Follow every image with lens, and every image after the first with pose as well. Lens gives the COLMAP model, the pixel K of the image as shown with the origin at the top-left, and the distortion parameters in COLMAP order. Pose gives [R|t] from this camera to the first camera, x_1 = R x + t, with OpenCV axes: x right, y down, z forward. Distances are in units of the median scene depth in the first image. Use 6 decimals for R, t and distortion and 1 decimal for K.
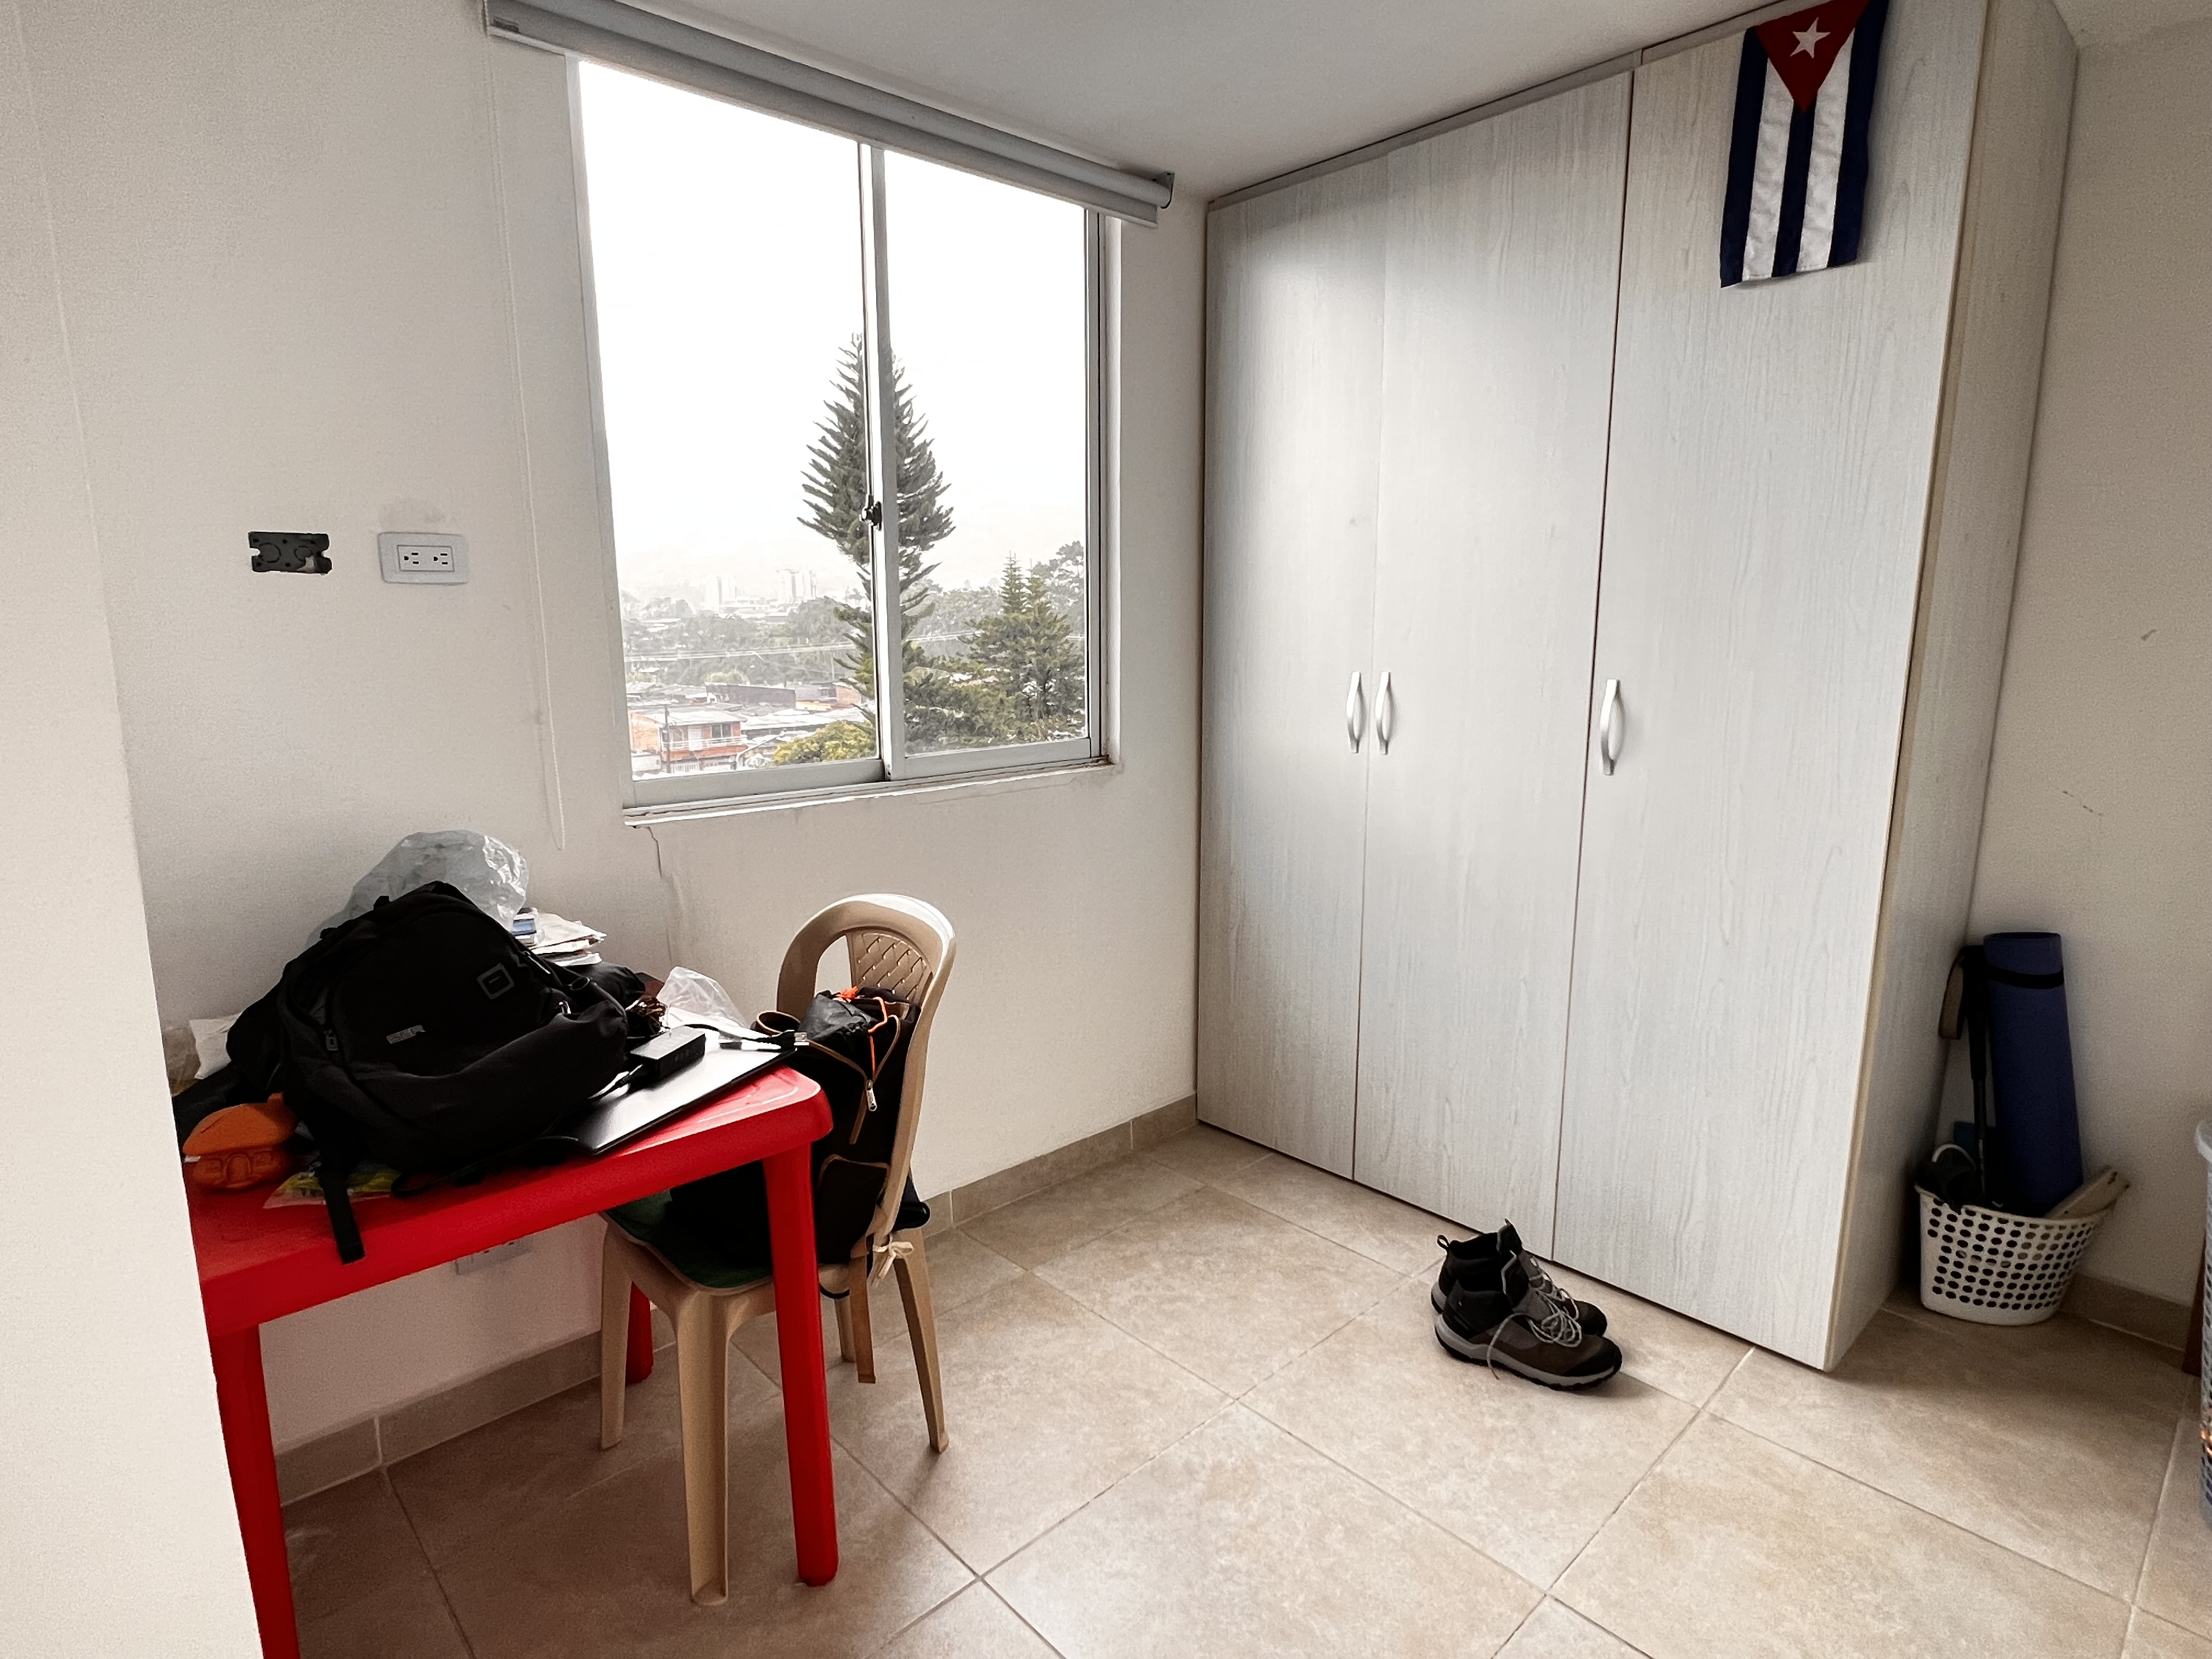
lens RADIAL K [[1171.9, 0, 1112.9], [0, 1171.9, 823.6], [0, 0, 1]] dist [0.001624, -0.002037]
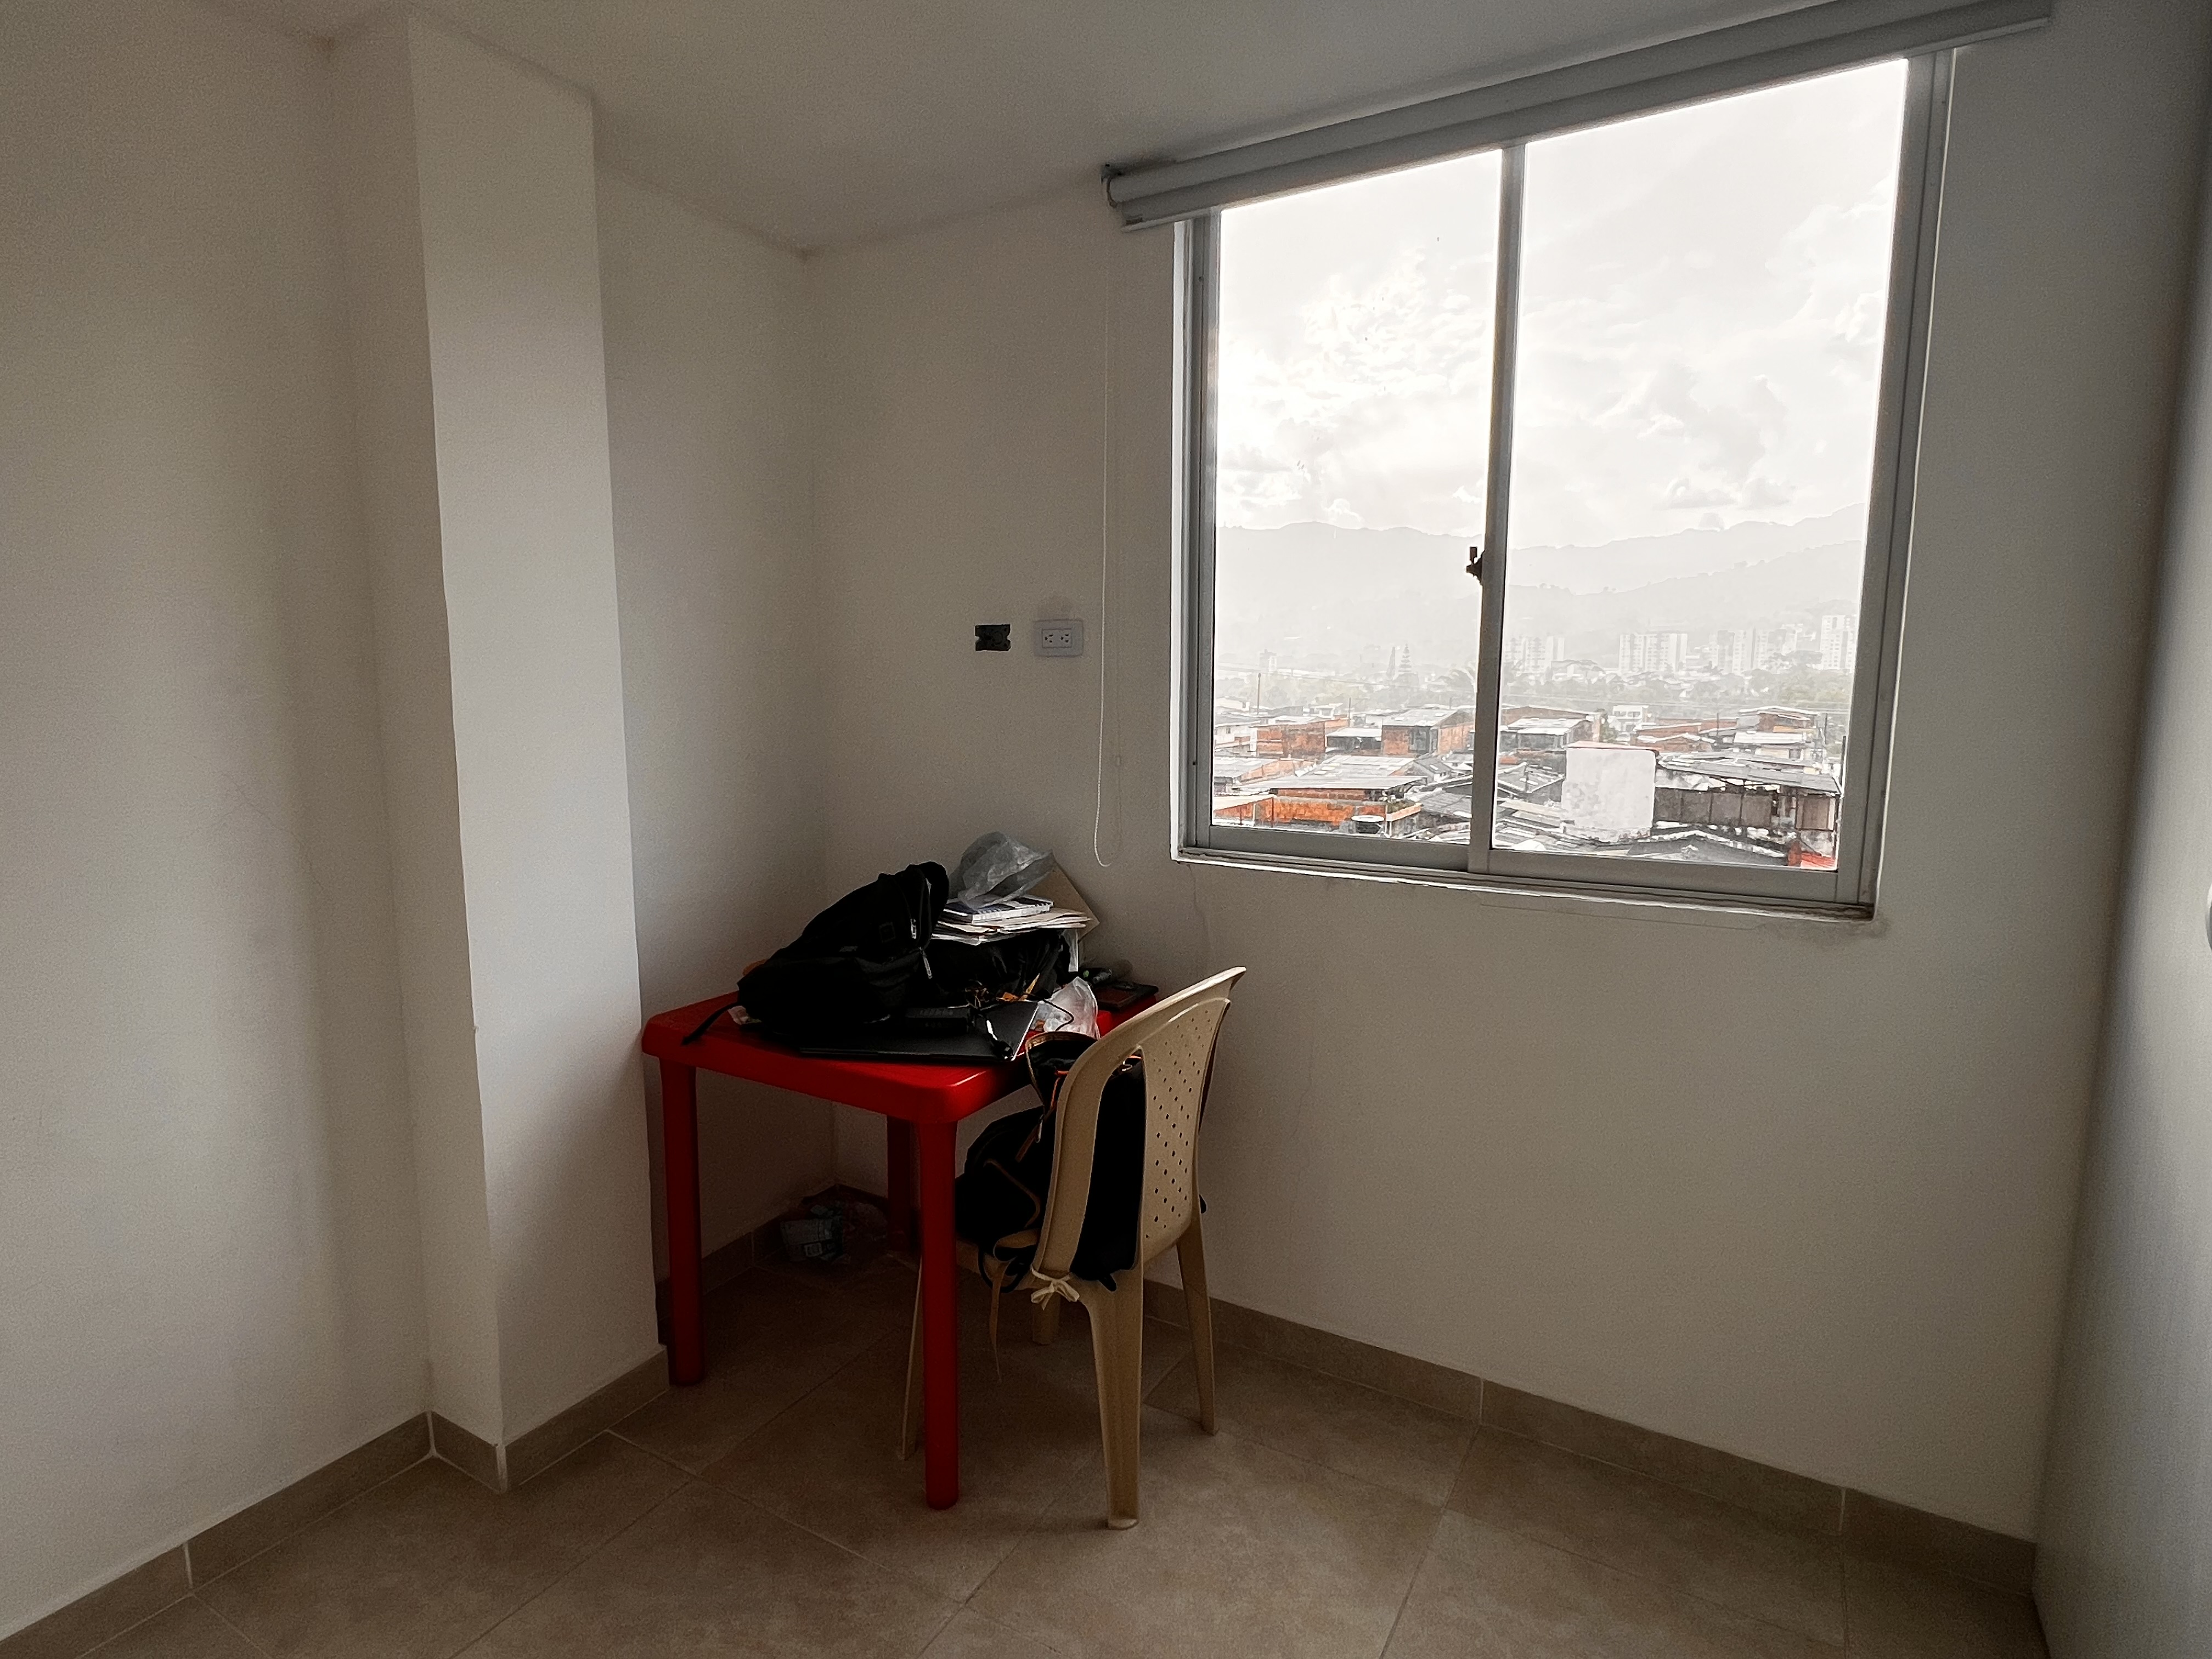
lens RADIAL K [[1171.9, 0, 1103.9], [0, 1171.9, 838.1], [0, 0, 1]] dist [0.001624, -0.002037]
pose [[0.288608, 0.130377, -0.948529, 0.599602], [-0.173343, 0.981429, 0.082156, -0.093004], [0.941625, 0.140710, 0.305848, 0.521795]]
